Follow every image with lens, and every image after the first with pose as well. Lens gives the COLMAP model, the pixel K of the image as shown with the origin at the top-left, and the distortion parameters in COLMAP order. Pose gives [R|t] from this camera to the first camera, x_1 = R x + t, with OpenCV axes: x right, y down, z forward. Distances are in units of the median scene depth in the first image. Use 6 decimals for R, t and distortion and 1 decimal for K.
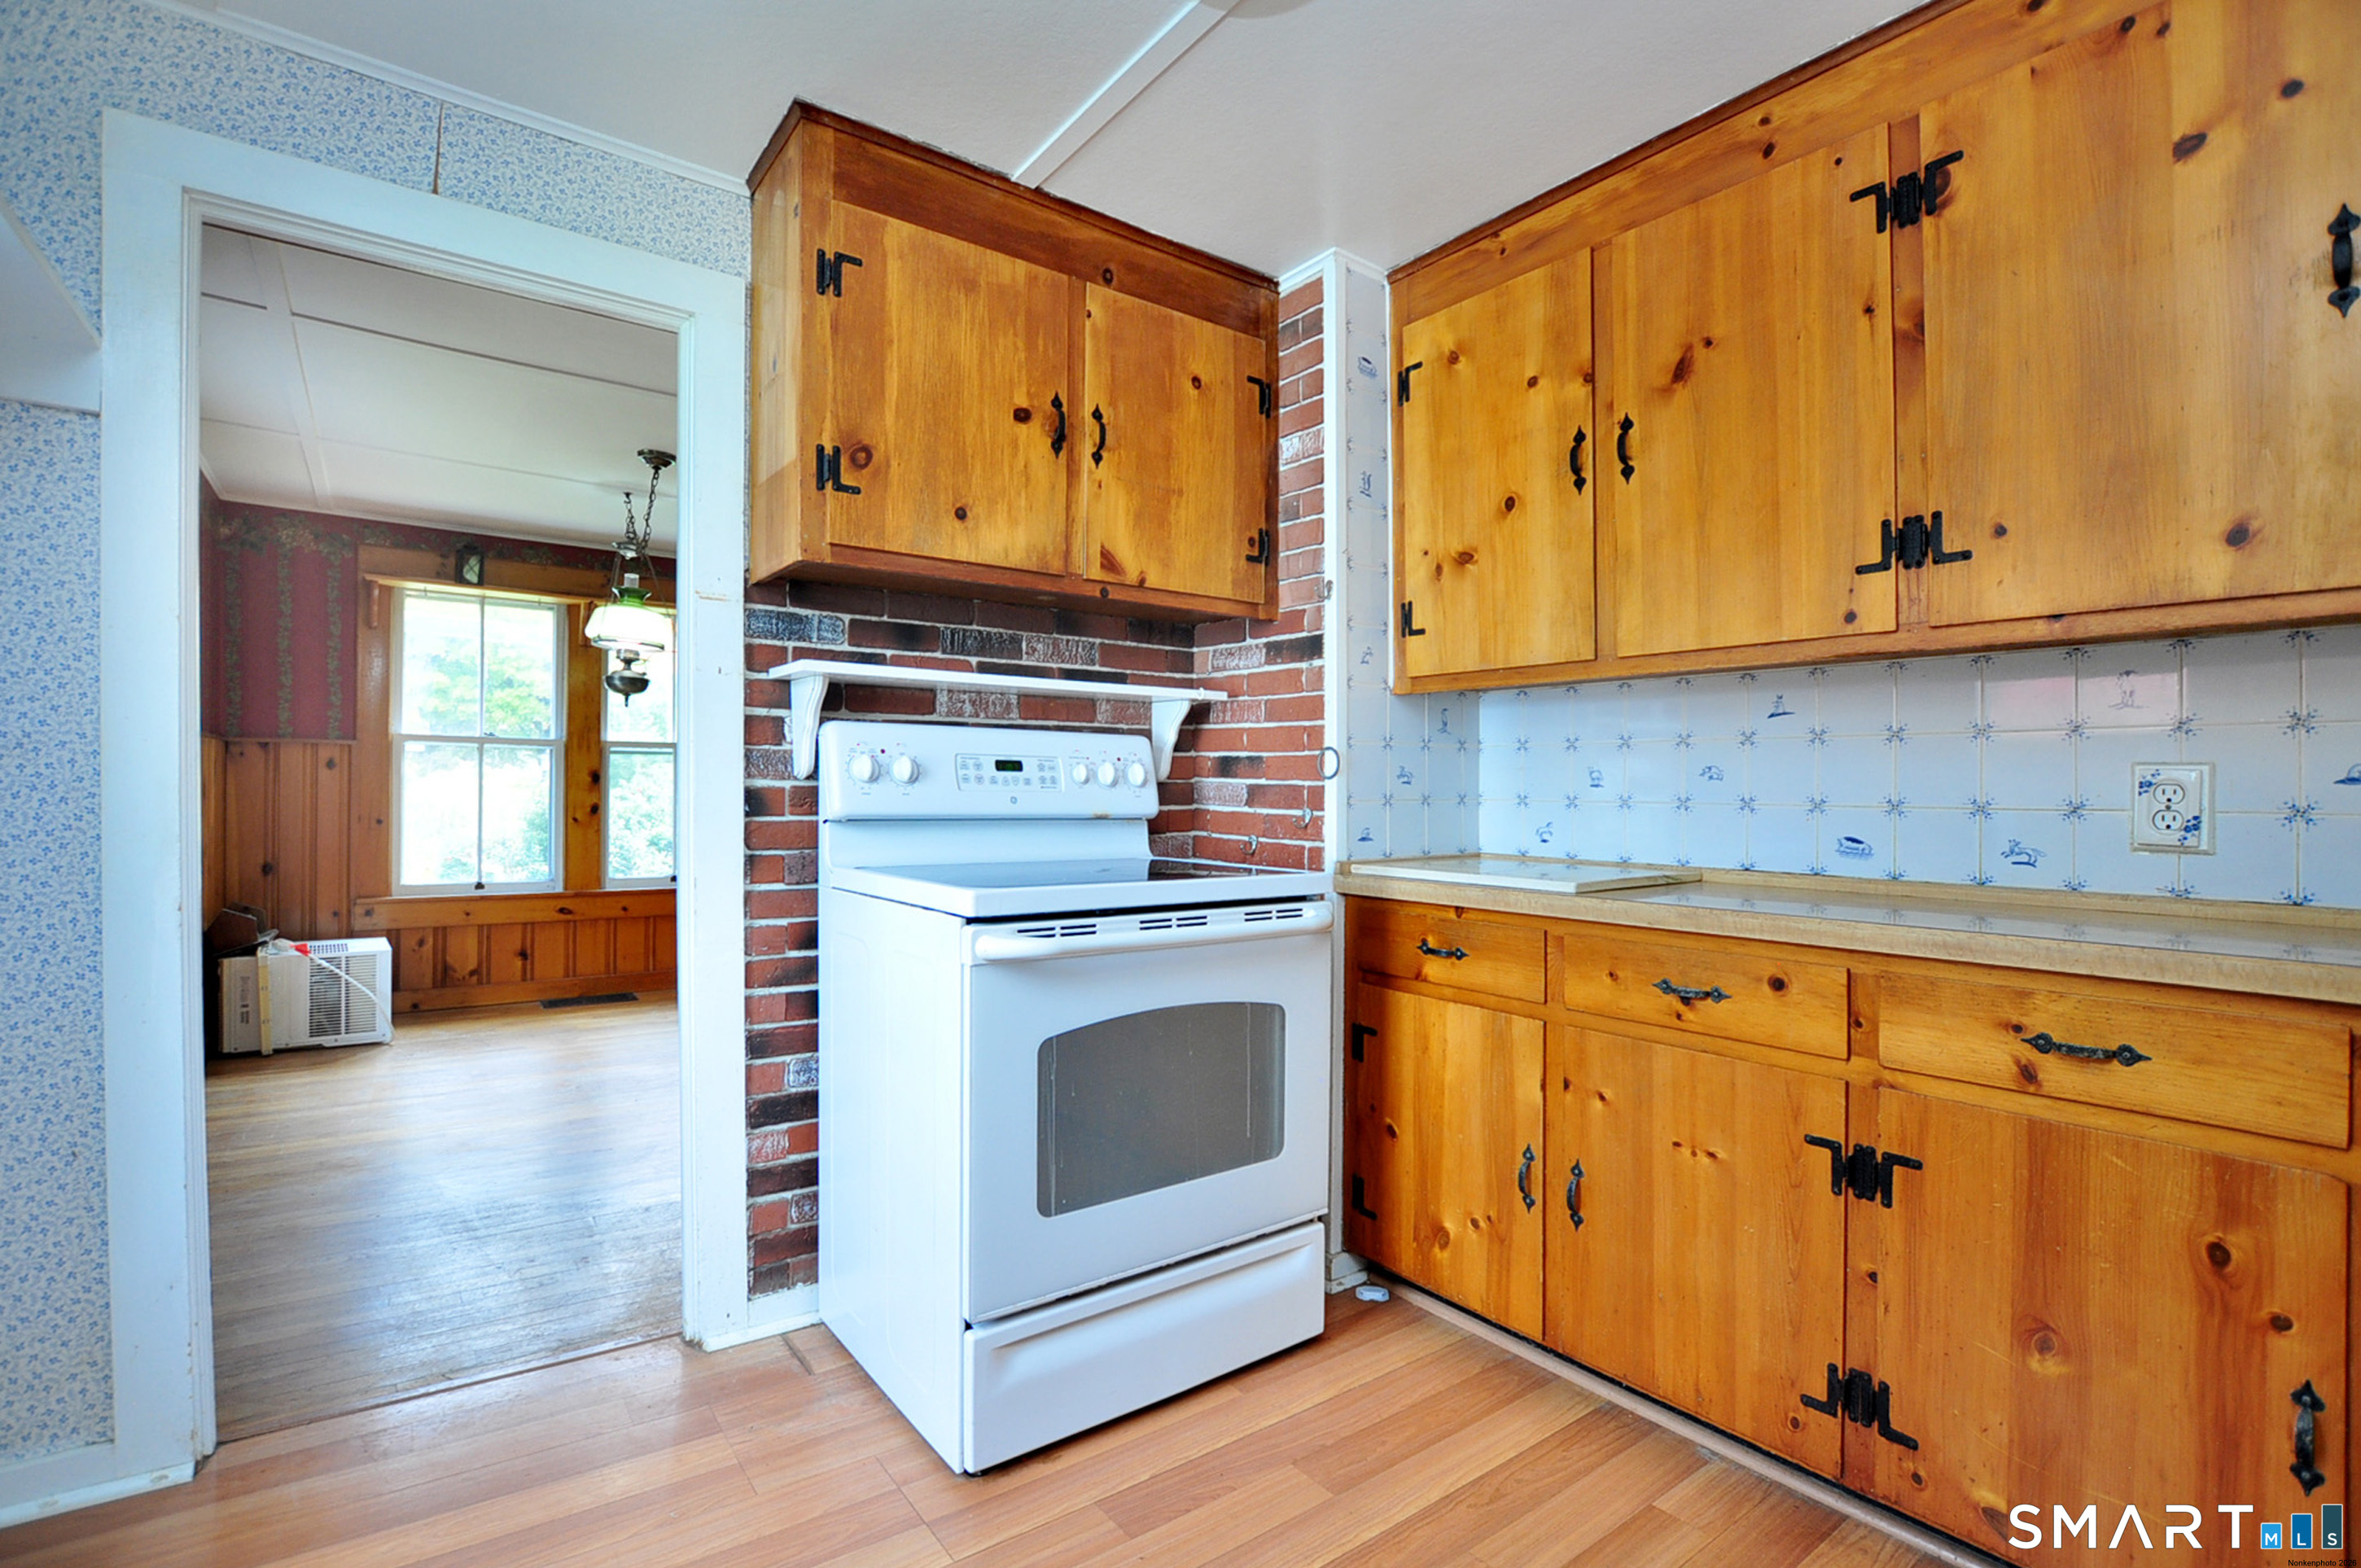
lens RADIAL K [[1035.7, 0, 1145.0], [0, 1035.7, 801.9], [0, 0, 1]] dist [-0.035992, 0.005507]
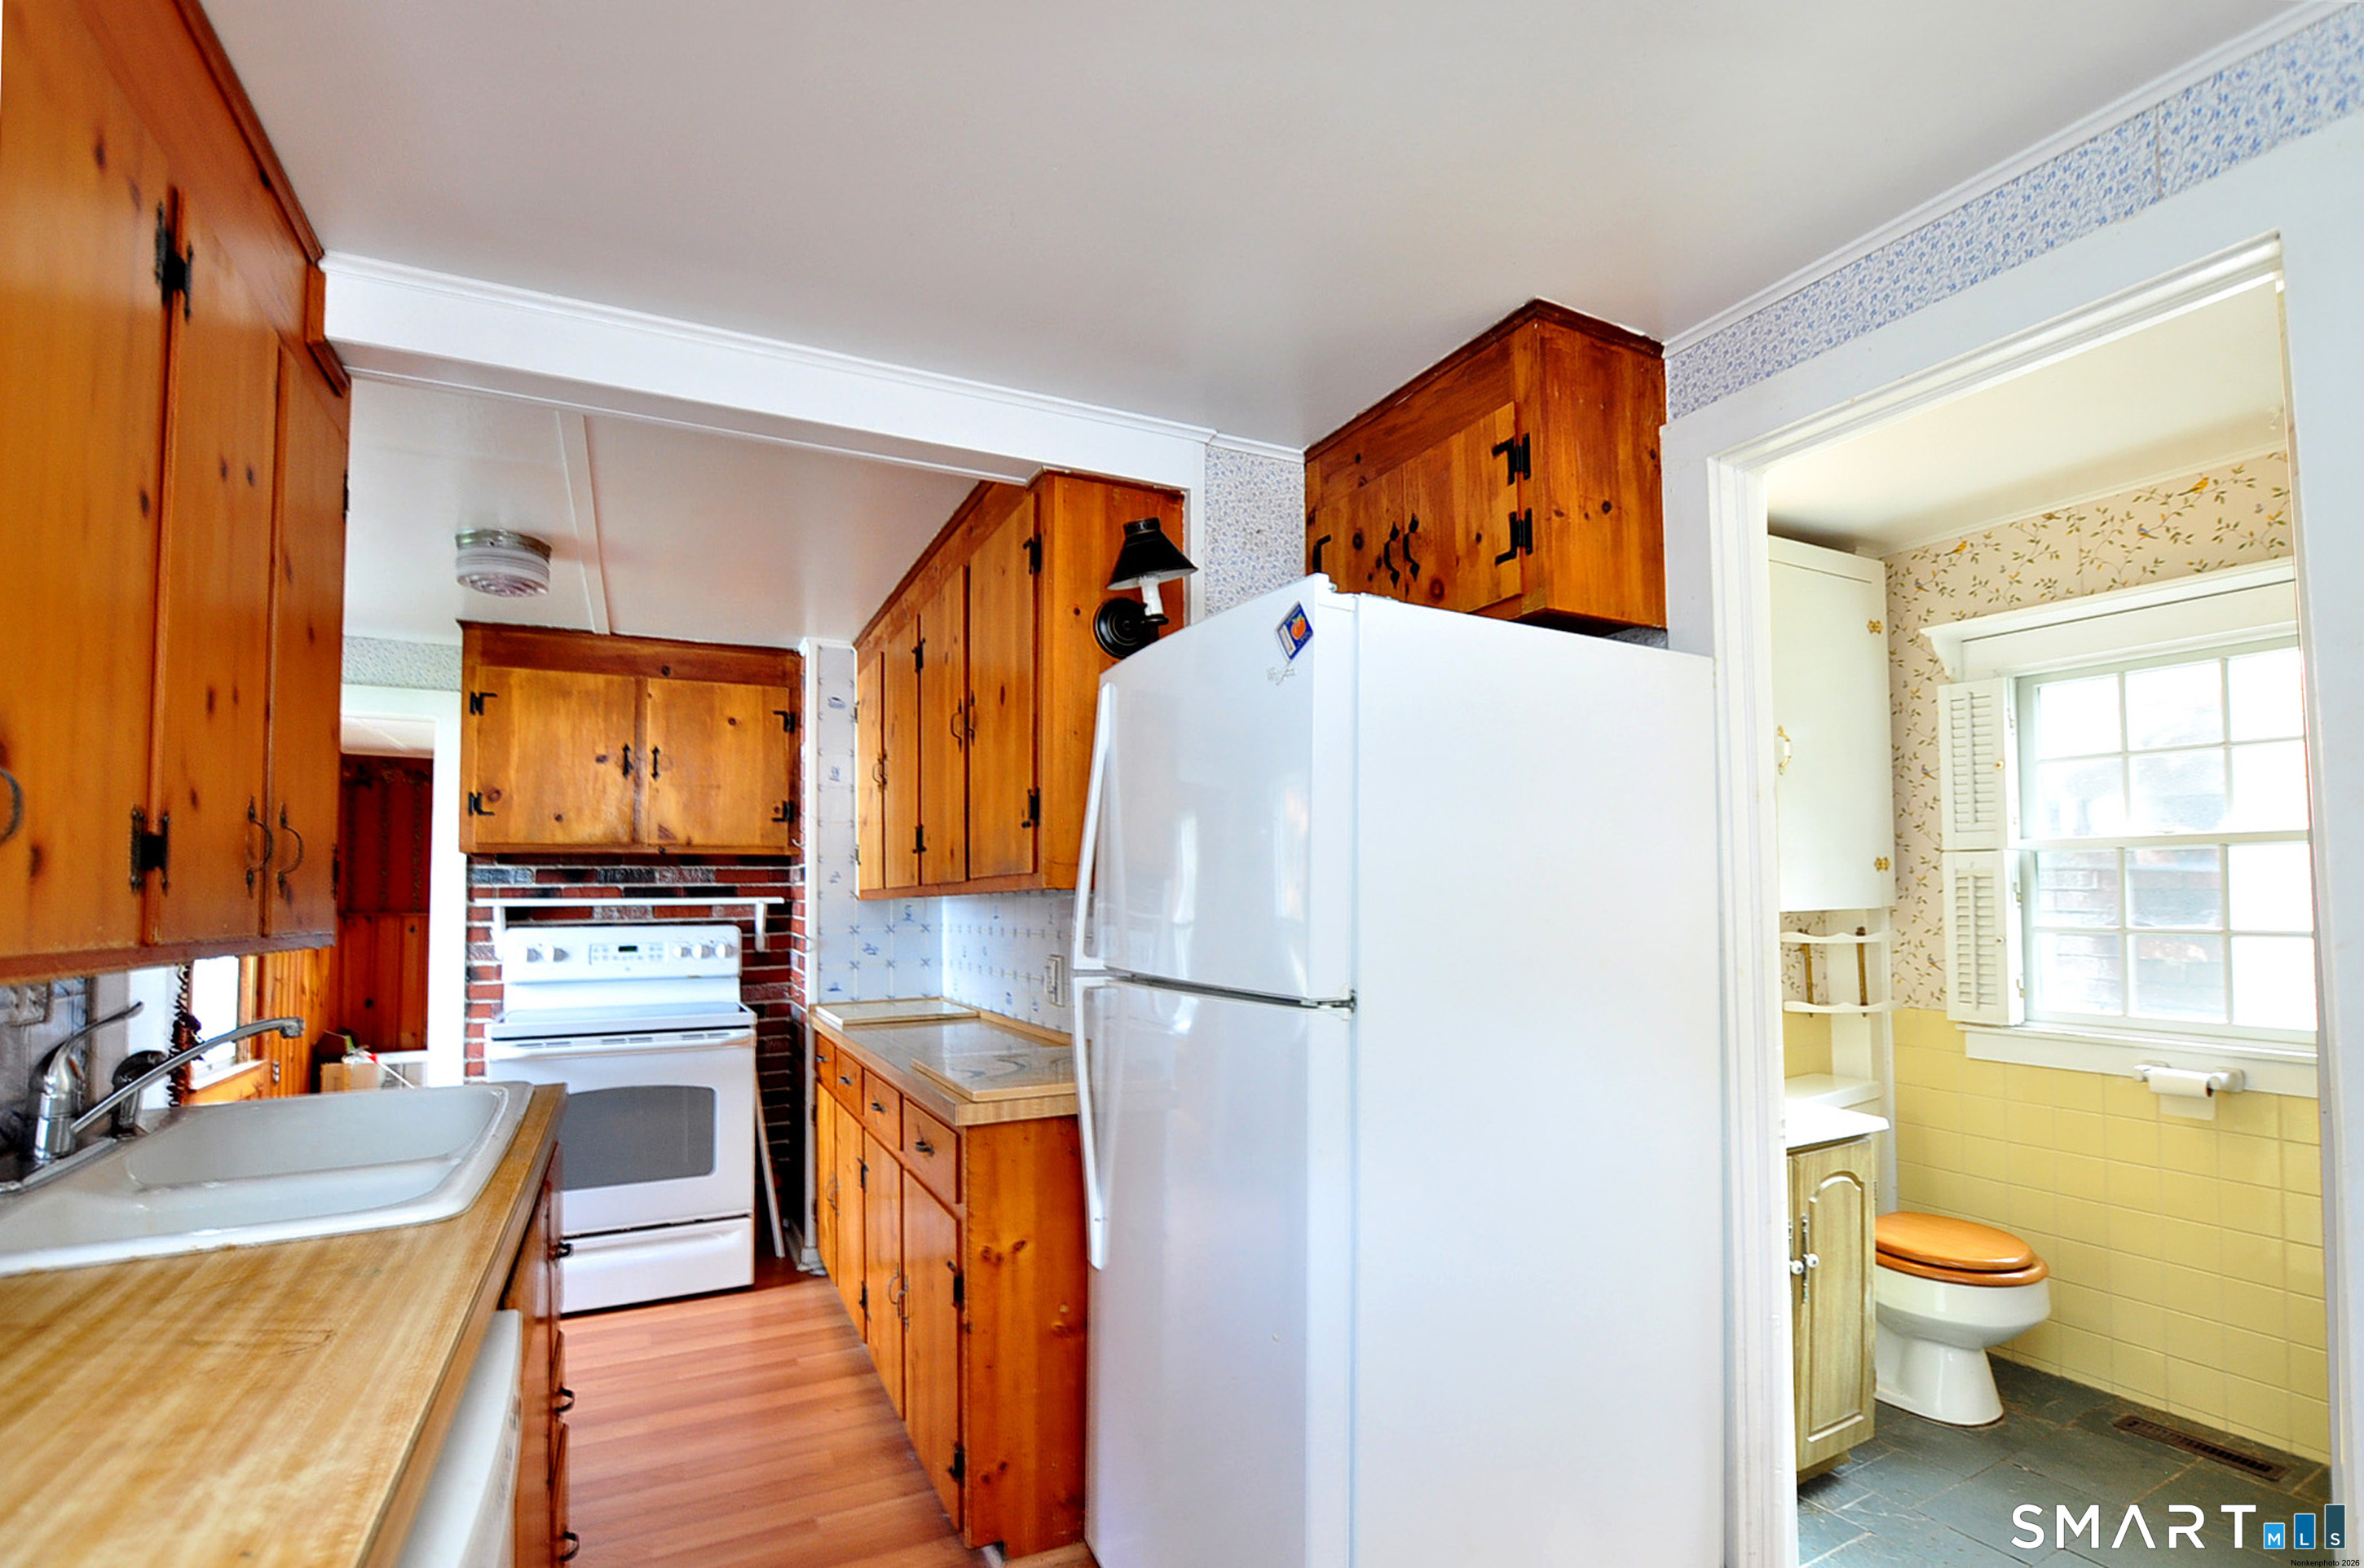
lens RADIAL K [[1036.9, 0, 1209.8], [0, 1036.9, 852.8], [0, 0, 1]] dist [-0.035992, 0.005507]
pose [[0.989735, -0.027191, -0.140305, 1.015608], [0.018431, 0.997820, -0.063363, -0.064544], [0.141722, 0.060127, 0.988079, -0.531549]]
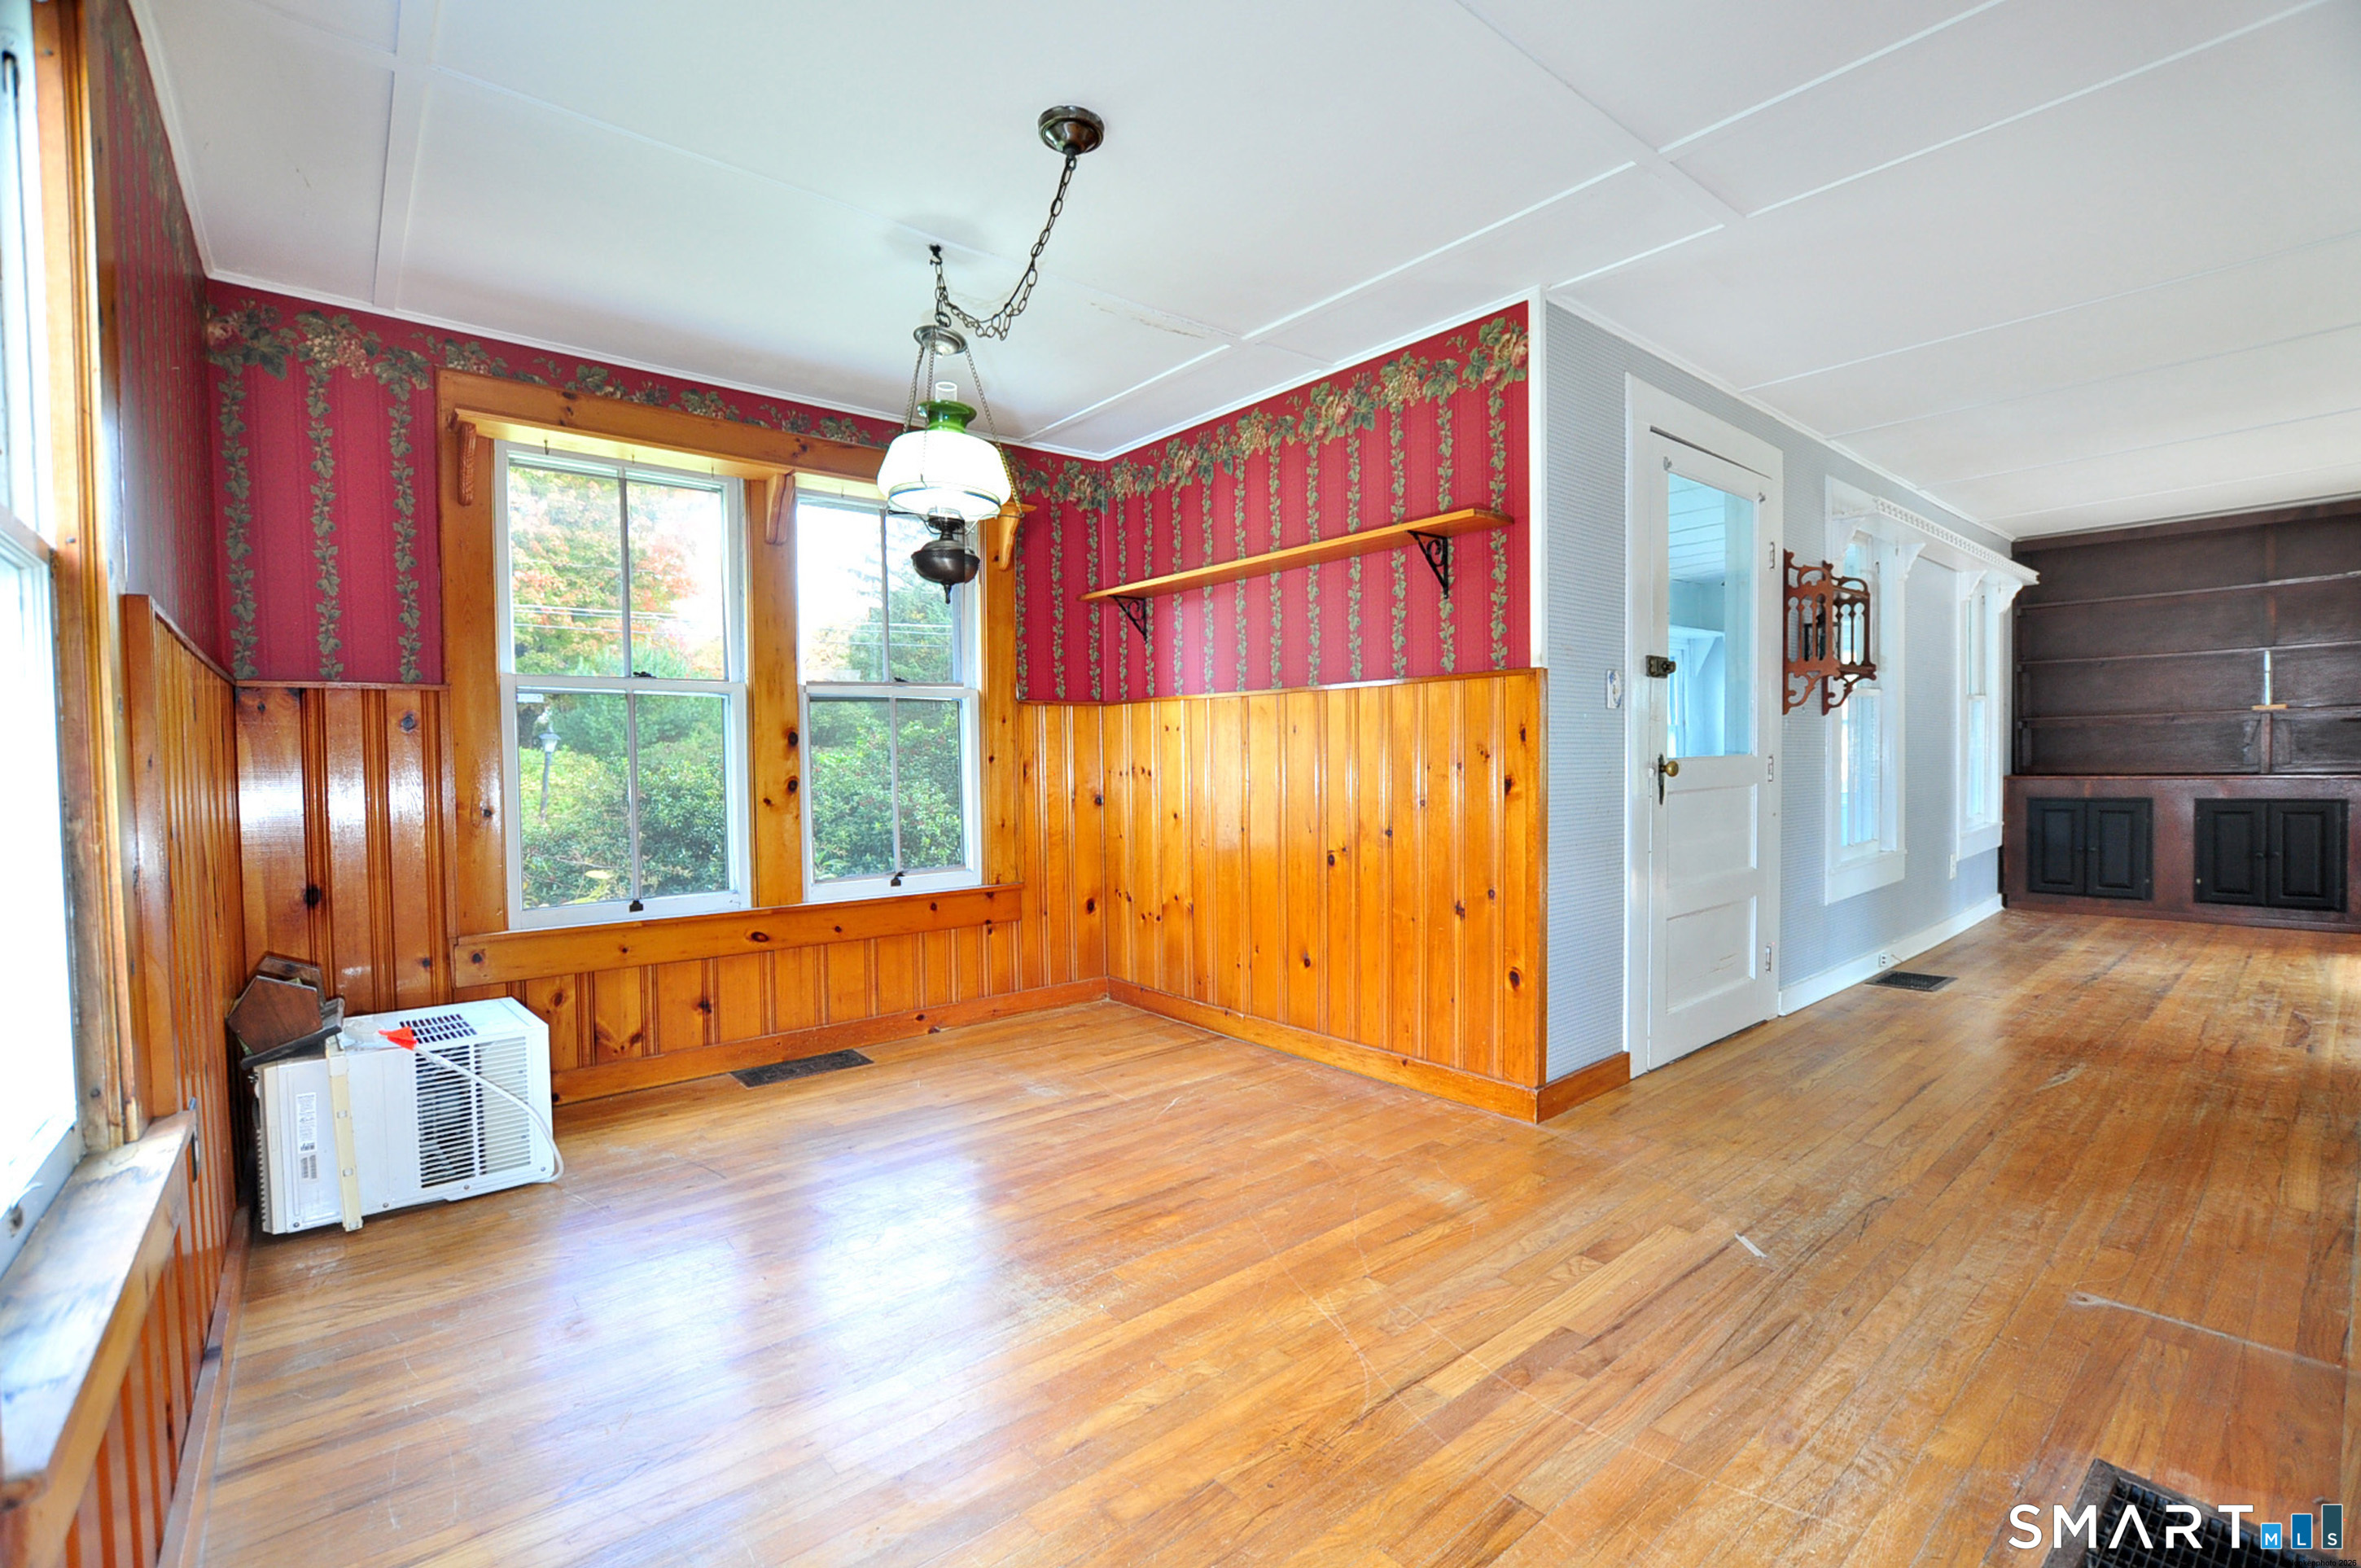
lens RADIAL K [[1035.7, 0, 1189.9], [0, 1035.7, 797.0], [0, 0, 1]] dist [-0.035992, 0.005507]
pose [[0.997936, -0.029141, 0.057225, -0.694235], [0.027681, 0.999275, 0.026147, 0.009718], [-0.057945, -0.024509, 0.998019, 0.673436]]
